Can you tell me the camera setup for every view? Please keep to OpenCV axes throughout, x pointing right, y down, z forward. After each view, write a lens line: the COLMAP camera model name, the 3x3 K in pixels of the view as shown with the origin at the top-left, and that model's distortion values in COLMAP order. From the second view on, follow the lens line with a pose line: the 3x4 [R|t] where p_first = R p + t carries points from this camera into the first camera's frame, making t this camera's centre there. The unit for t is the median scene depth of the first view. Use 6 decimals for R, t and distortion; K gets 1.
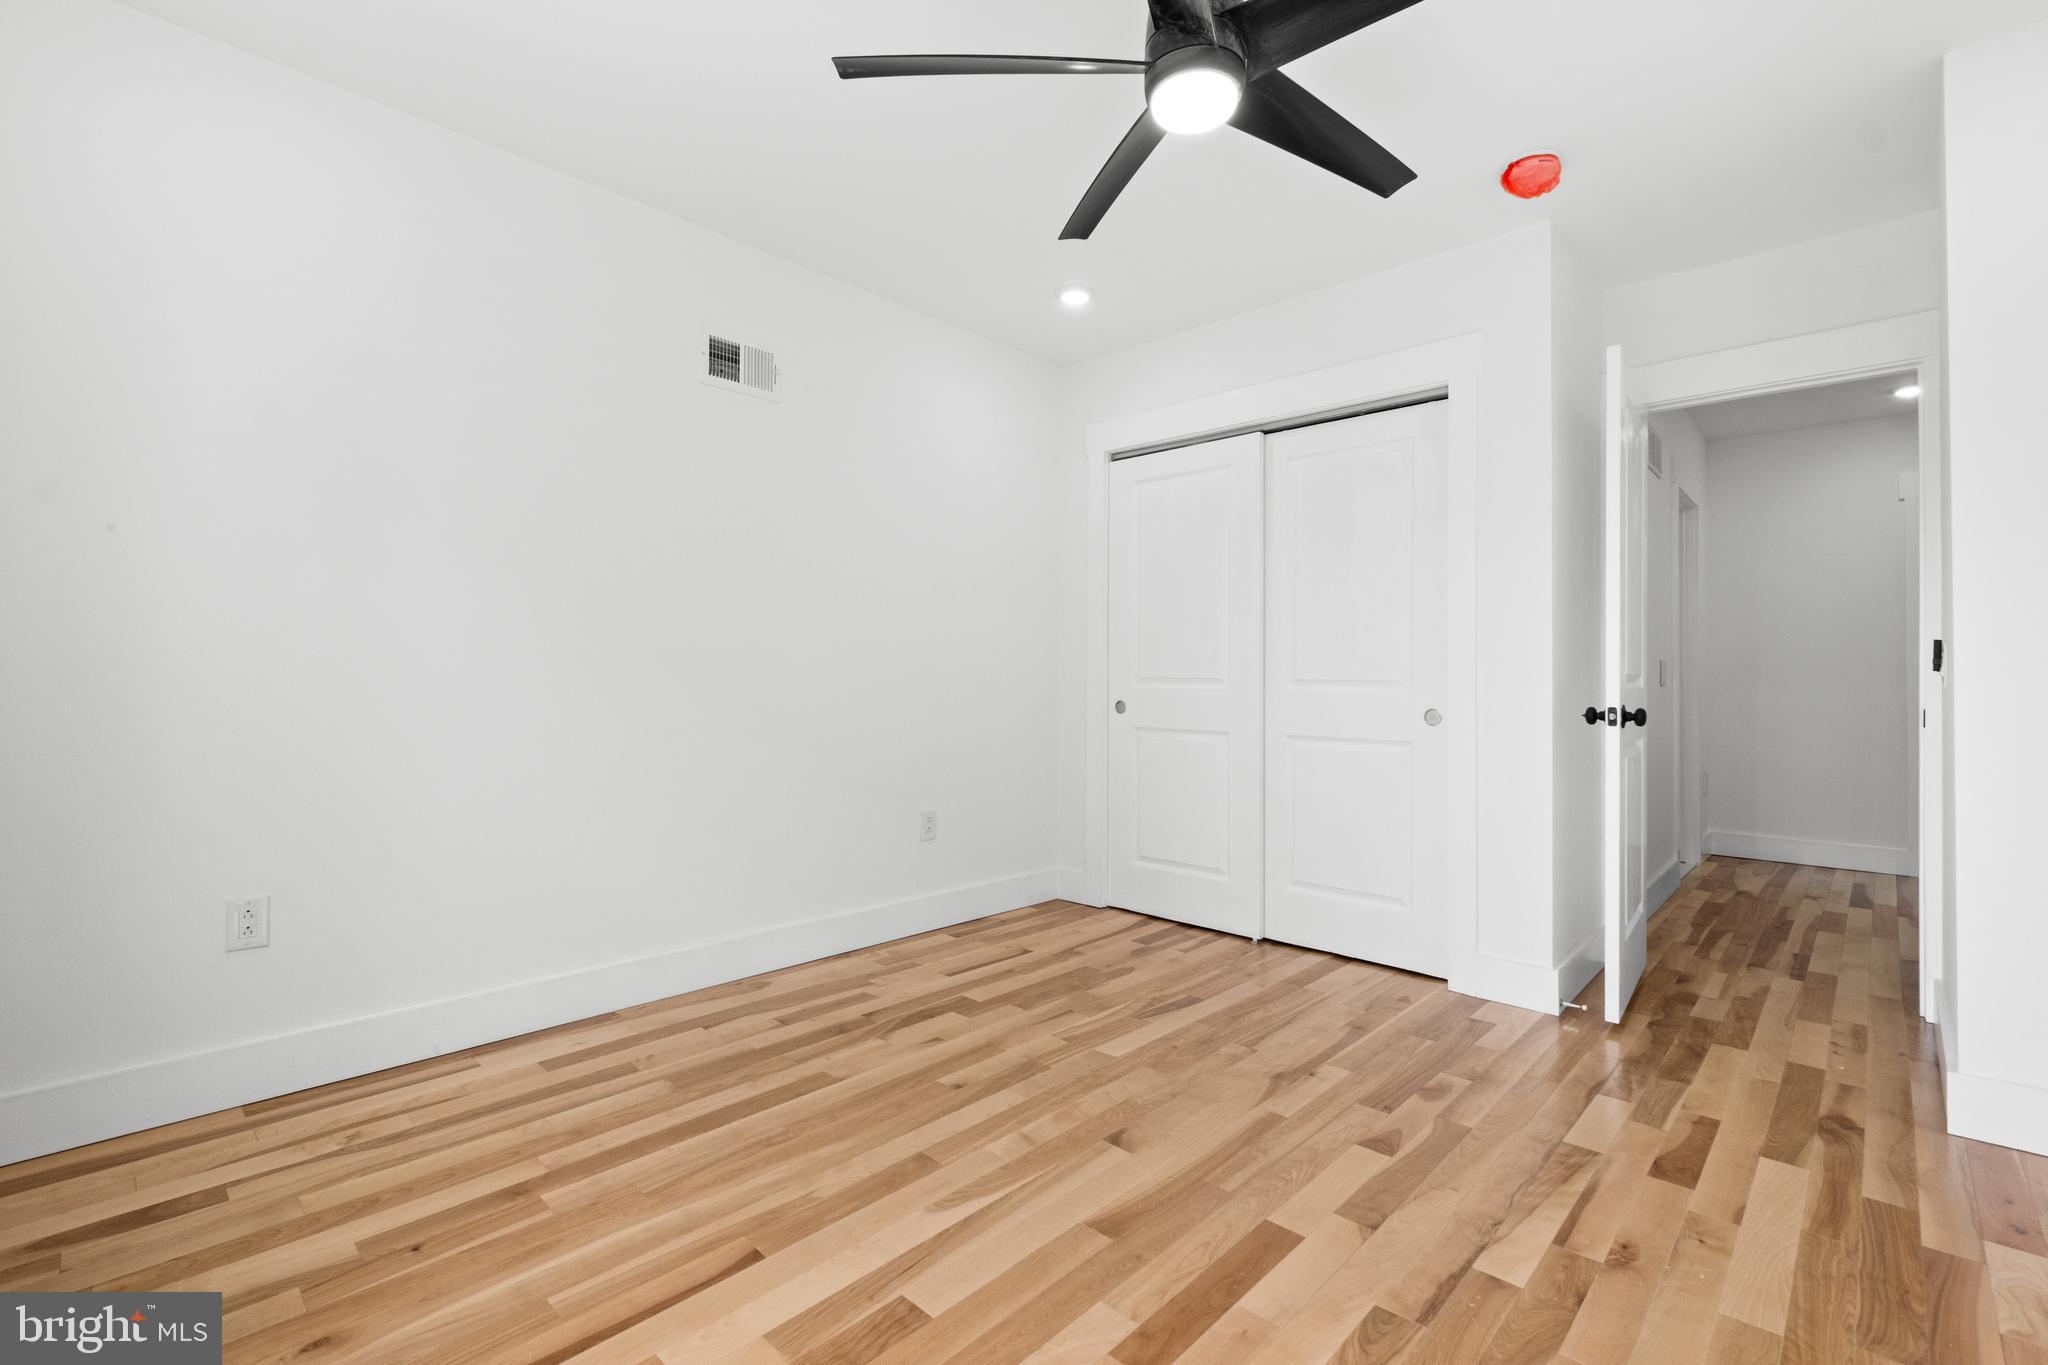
lens RADIAL K [[909.4, 0, 1030.7], [0, 909.4, 663.7], [0, 0, 1]] dist [0.007380, -0.004916]
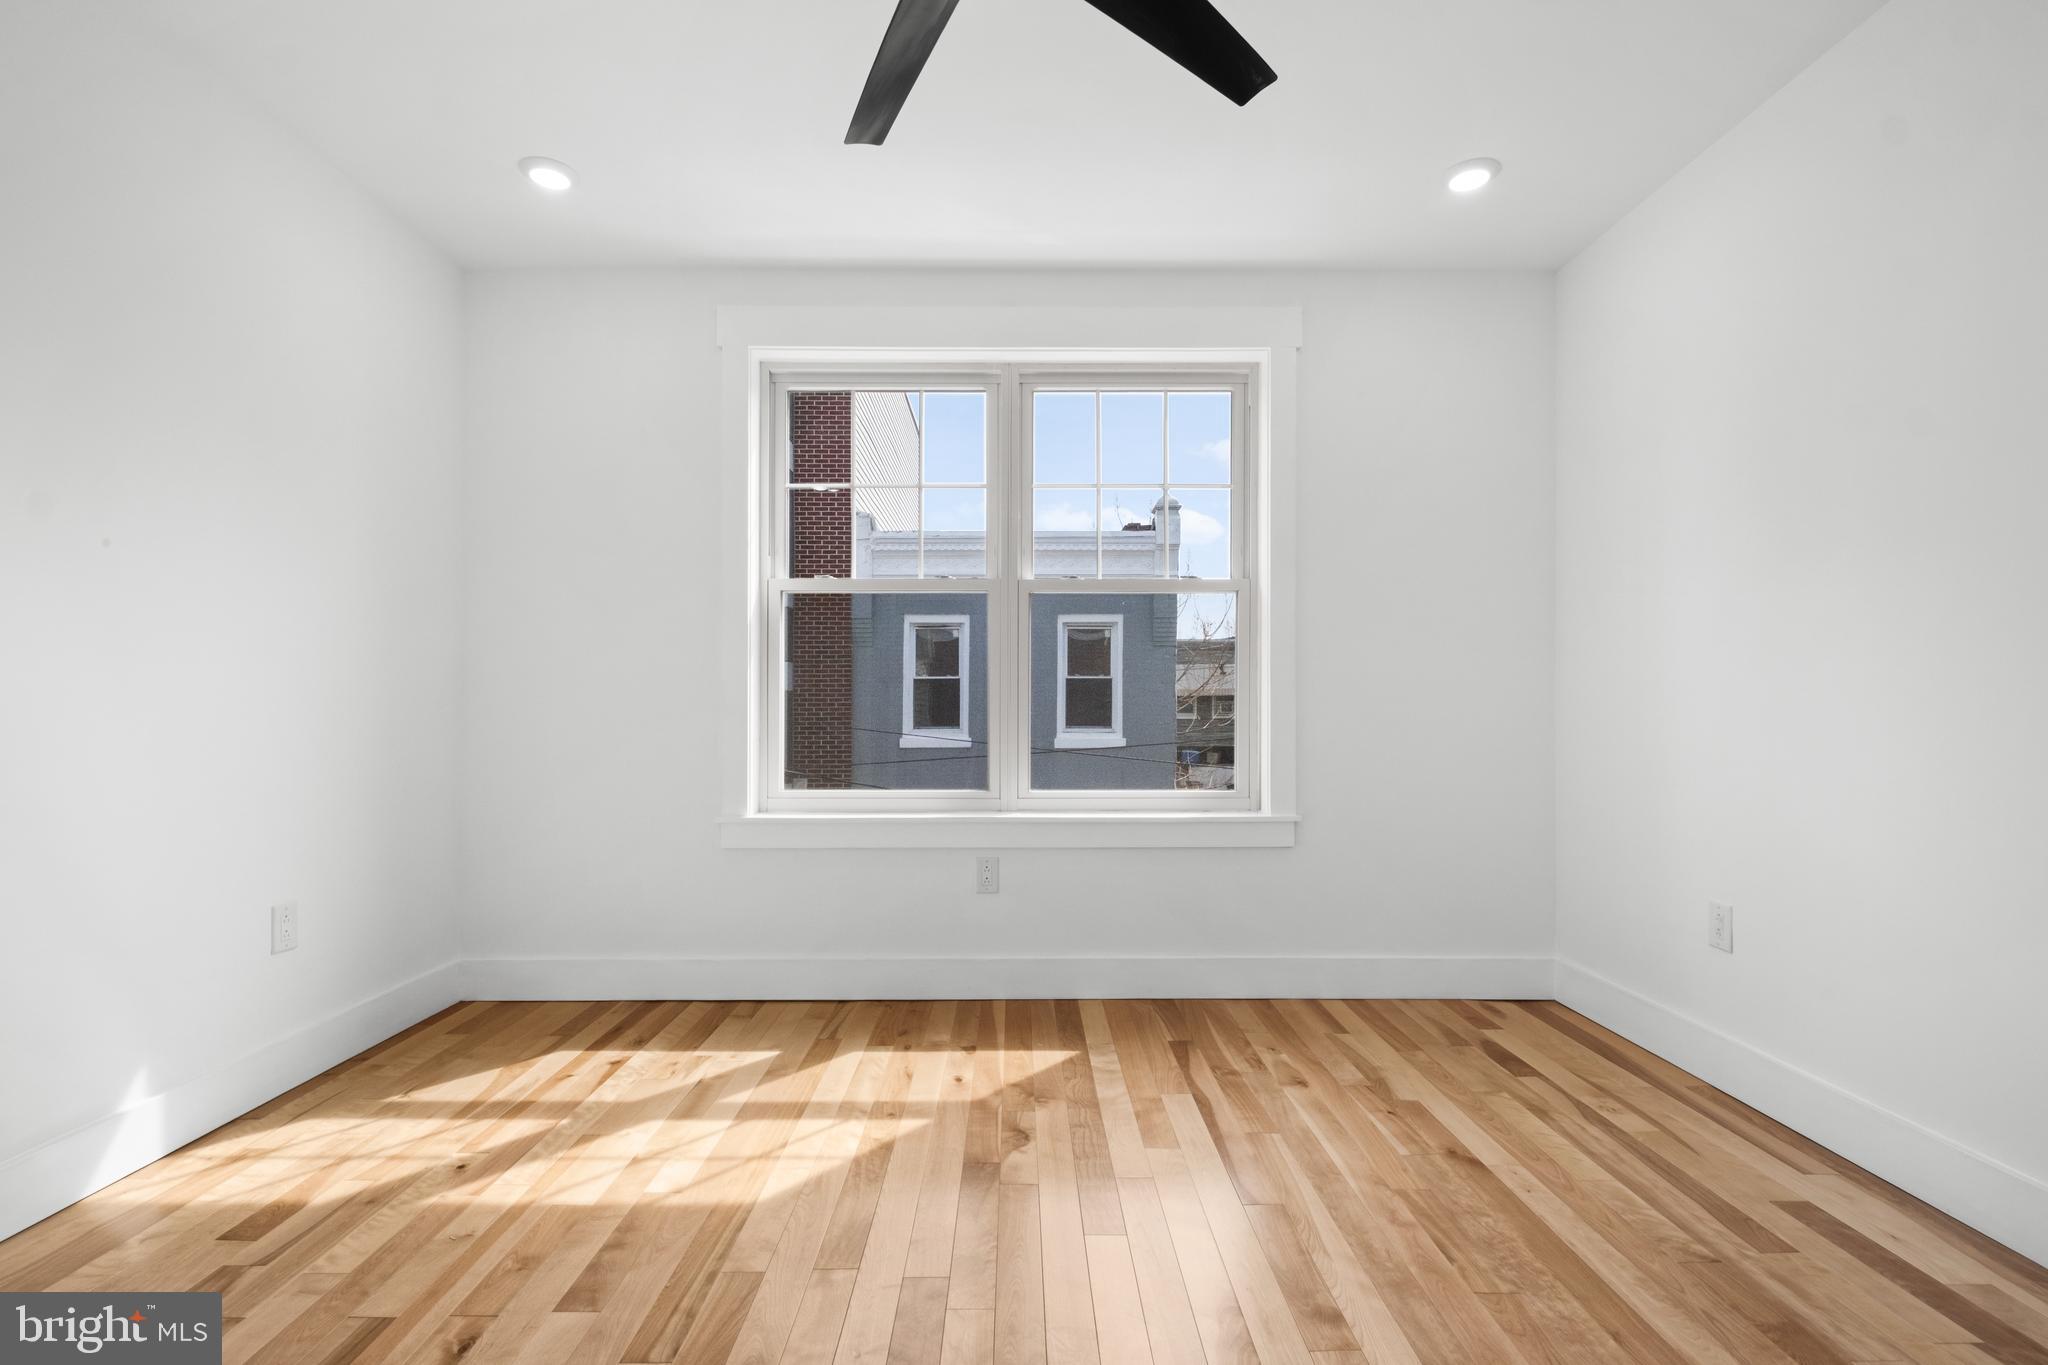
lens RADIAL K [[907.4, 0, 1032.9], [0, 907.4, 688.5], [0, 0, 1]] dist [0.003994, -0.005235]
pose [[-0.713747, -0.020787, -0.700095, 0.508163], [0.005044, 0.999381, -0.034816, 0.026703], [0.700386, -0.028381, -0.713200, 1.167383]]
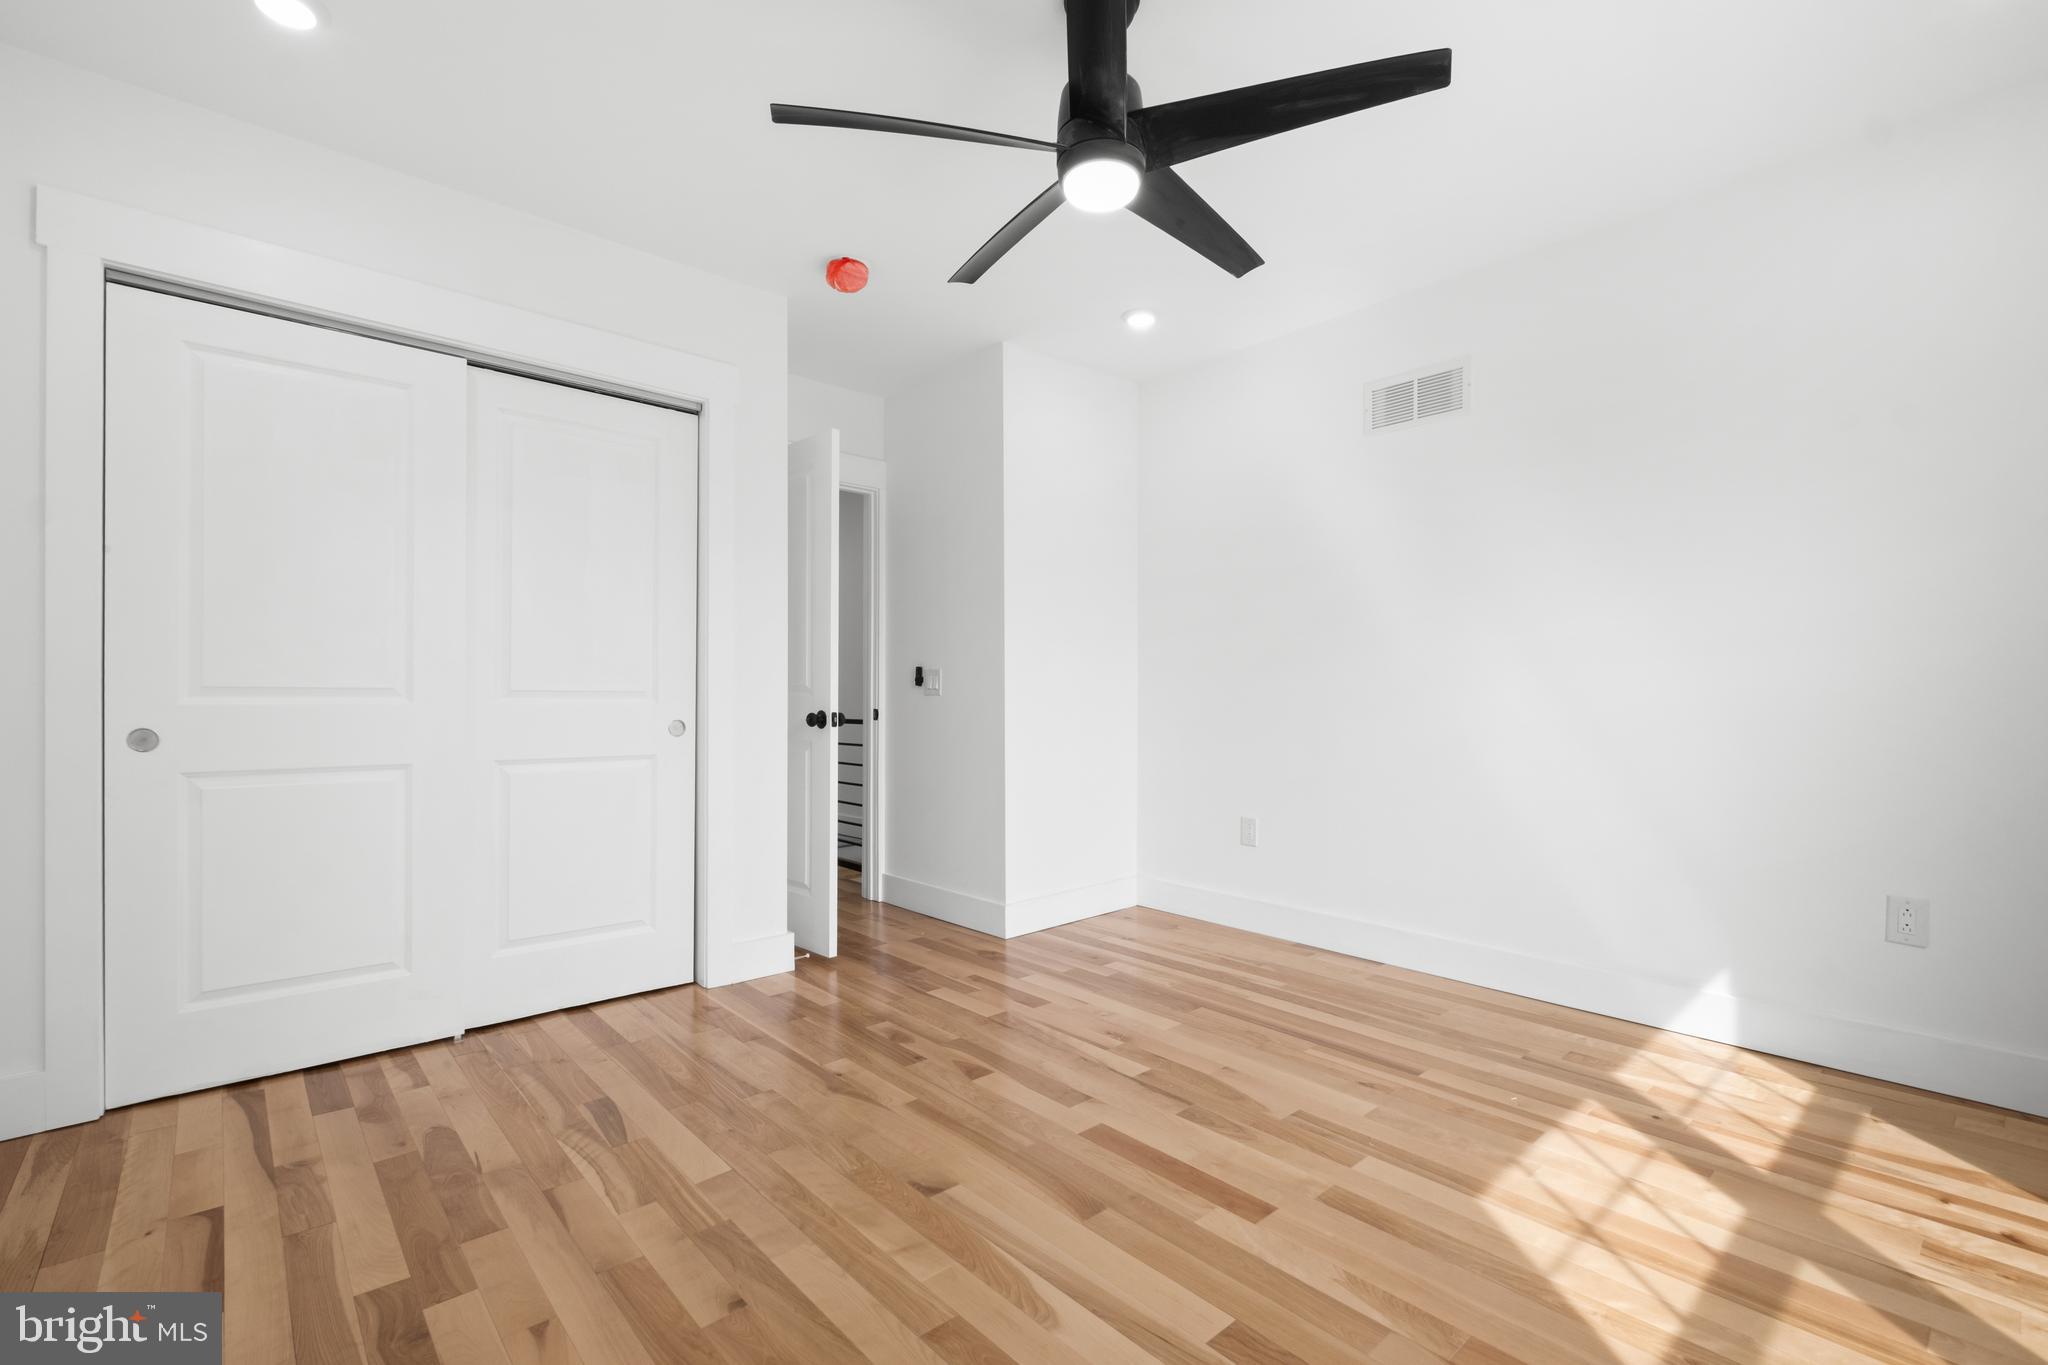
lens RADIAL K [[907.4, 0, 1032.9], [0, 907.4, 688.5], [0, 0, 1]] dist [0.003994, -0.005235]
pose [[0.071525, 0.000743, 0.997439, -0.724075], [-0.018642, 0.999826, 0.000592, 0.011185], [-0.997265, -0.018637, 0.071526, 0.745288]]
